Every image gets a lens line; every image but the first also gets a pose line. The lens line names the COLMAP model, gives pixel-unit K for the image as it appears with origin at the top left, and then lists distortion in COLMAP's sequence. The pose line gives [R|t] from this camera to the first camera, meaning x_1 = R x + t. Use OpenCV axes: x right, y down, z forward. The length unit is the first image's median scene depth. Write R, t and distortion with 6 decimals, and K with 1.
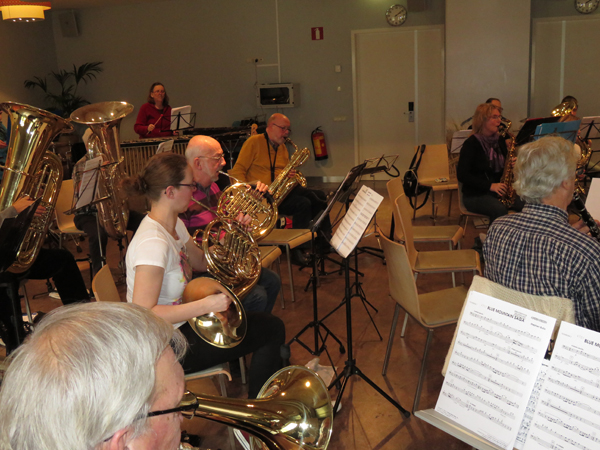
lens RADIAL K [[658.8, 0, 300.0], [0, 658.8, 225.0], [0, 0, 1]] dist [-0.026608, 0.029212]
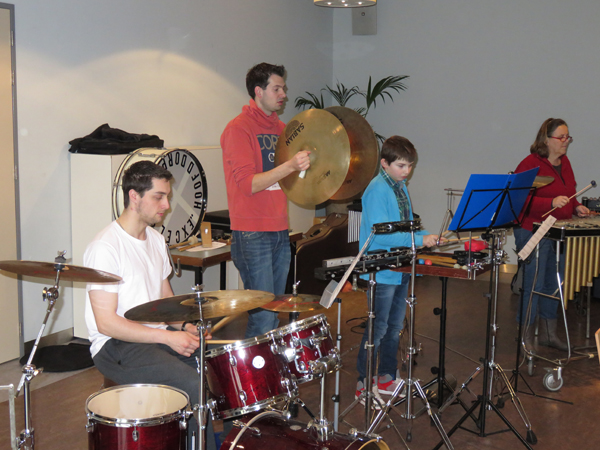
lens RADIAL K [[826.5, 0, 300.0], [0, 826.5, 225.0], [0, 0, 1]] dist [-0.046855, -0.071492]
pose [[0.982646, 0.083340, -0.165716, -0.286325], [-0.095129, 0.993372, -0.064511, -0.045469], [0.159241, 0.079156, 0.984061, 0.220588]]
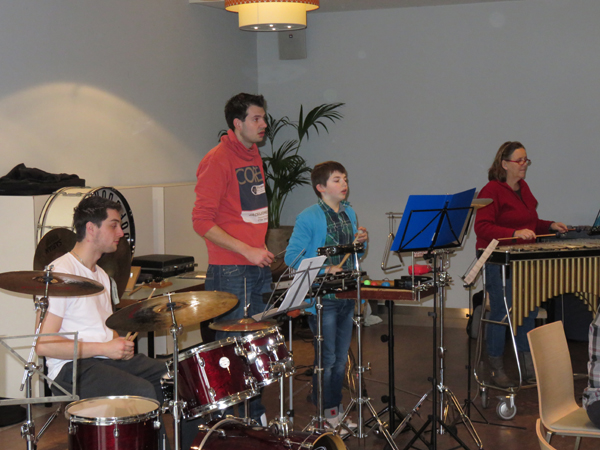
lens RADIAL K [[1088.6, 0, 300.0], [0, 1088.6, 225.0], [0, 0, 1]] dist [-0.053597, -0.220574]
pose [[0.995727, 0.037187, -0.084533, -0.281365], [-0.048747, 0.989079, -0.139090, -0.010469], [0.078437, 0.142617, 0.986665, 0.083139]]
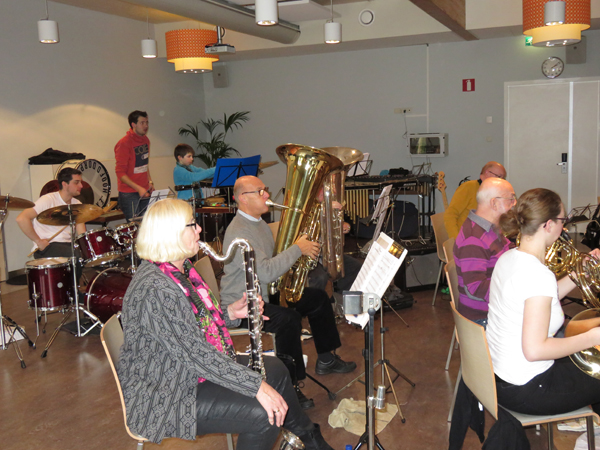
lens RADIAL K [[658.8, 0, 300.0], [0, 658.8, 225.0], [0, 0, 1]] dist [-0.026608, 0.029212]
pose [[0.995016, 0.022430, -0.097161, -0.129416], [-0.030143, 0.996446, -0.078658, 0.010879], [0.095051, 0.081195, 0.992156, -0.011306]]
